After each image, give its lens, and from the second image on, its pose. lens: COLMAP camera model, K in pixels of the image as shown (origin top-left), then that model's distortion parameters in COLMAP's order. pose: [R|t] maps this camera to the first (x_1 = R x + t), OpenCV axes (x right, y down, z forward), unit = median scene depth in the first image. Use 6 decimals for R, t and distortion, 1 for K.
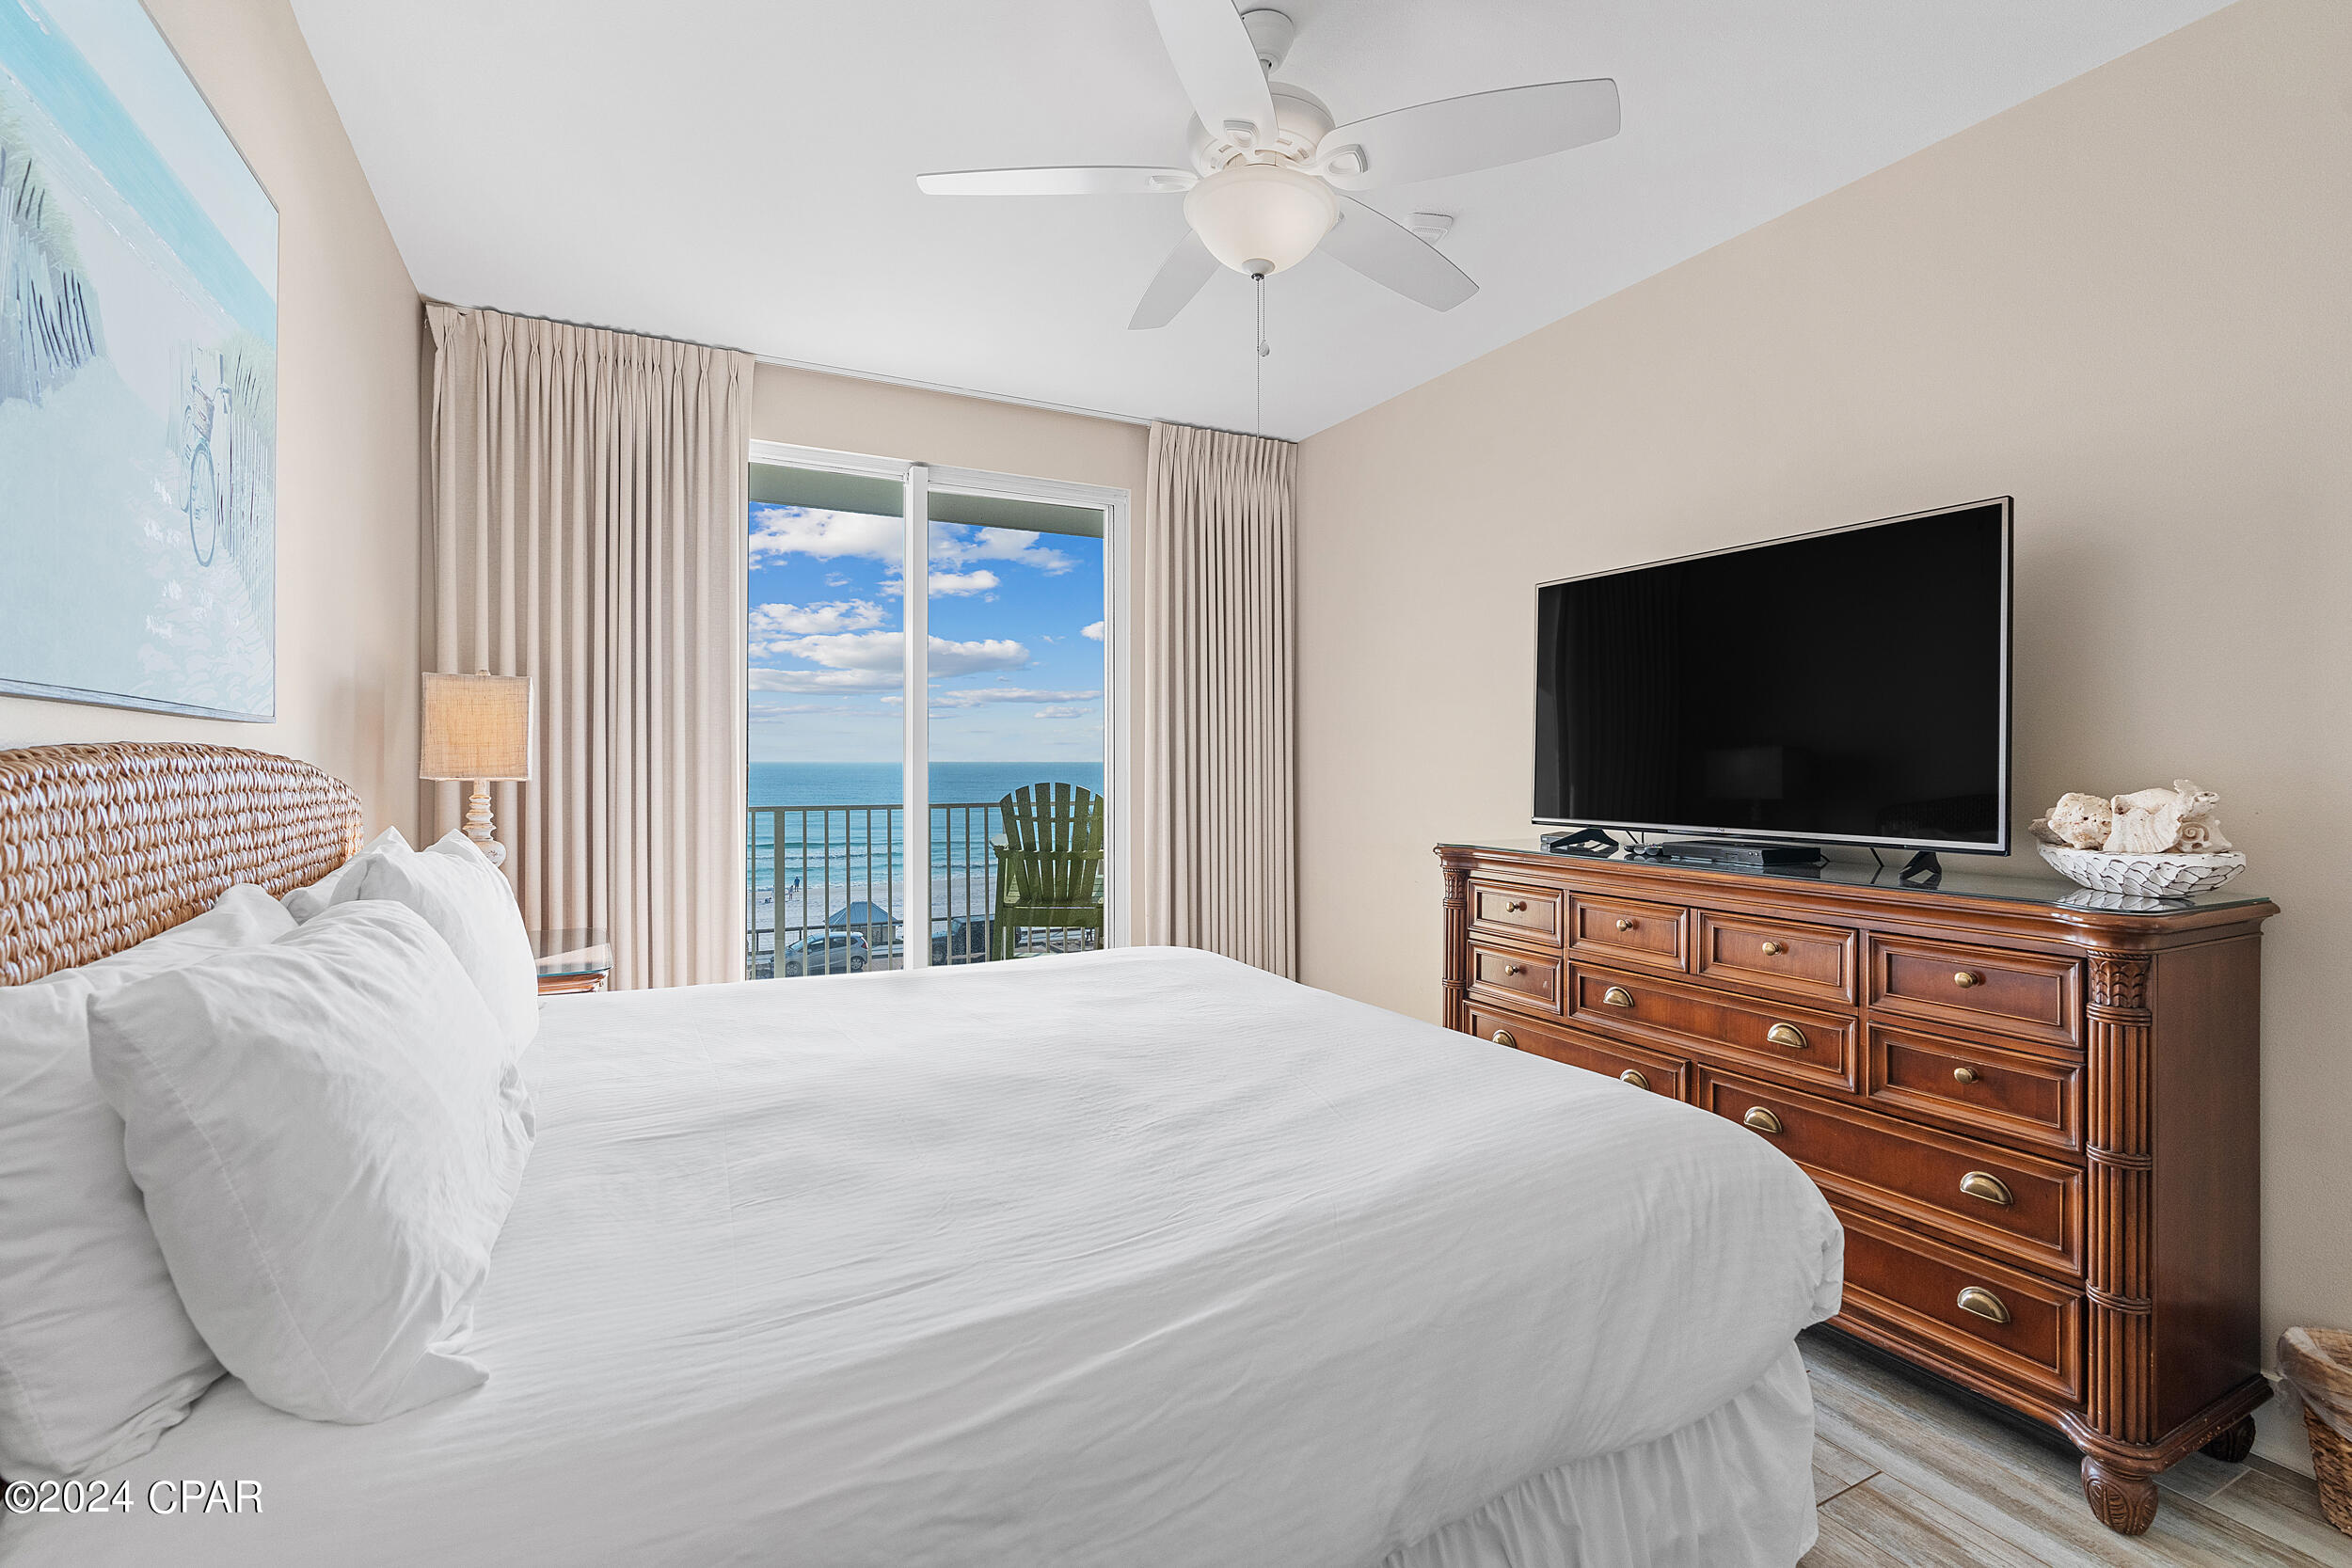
lens RADIAL K [[1066.1, 0, 1187.4], [0, 1066.1, 749.9], [0, 0, 1]] dist [-0.003065, -0.000424]
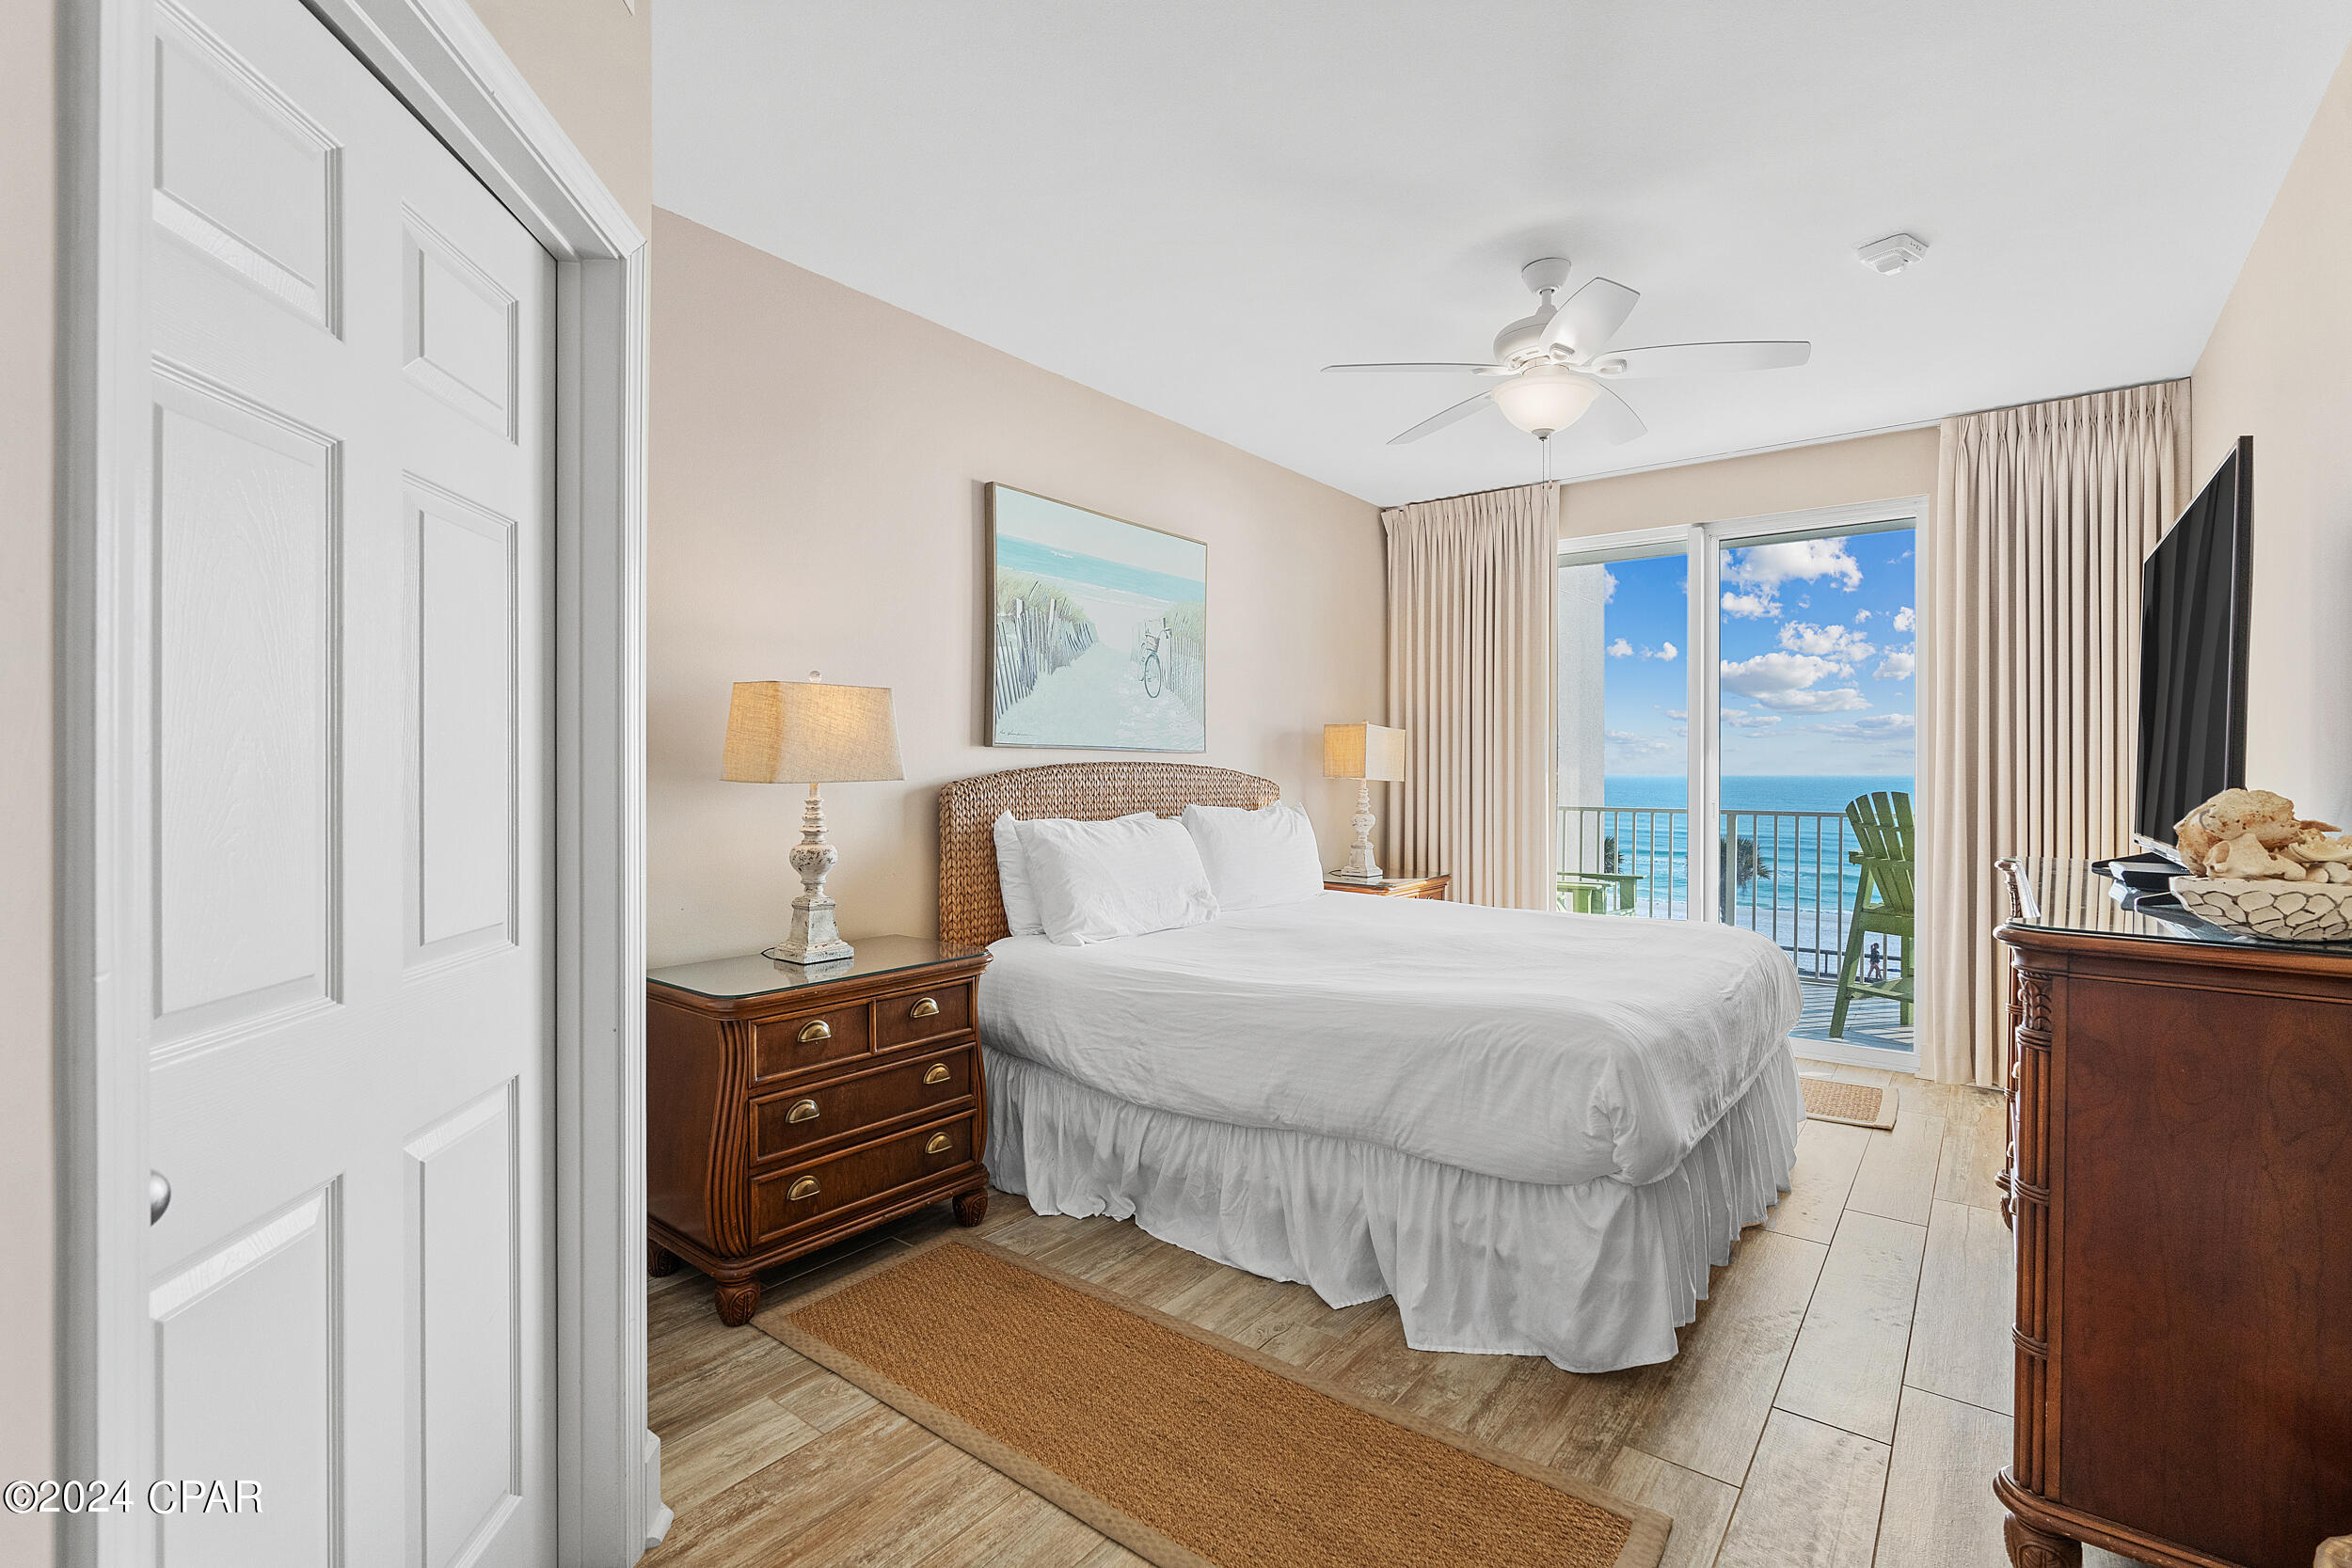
lens RADIAL K [[1066.1, 0, 1187.4], [0, 1066.1, 749.9], [0, 0, 1]] dist [-0.003065, -0.000424]
pose [[0.412190, -0.016742, -0.910944, 0.561115], [0.006677, 0.999860, -0.015355, 0.002061], [0.911074, 0.000247, 0.412244, -0.023797]]
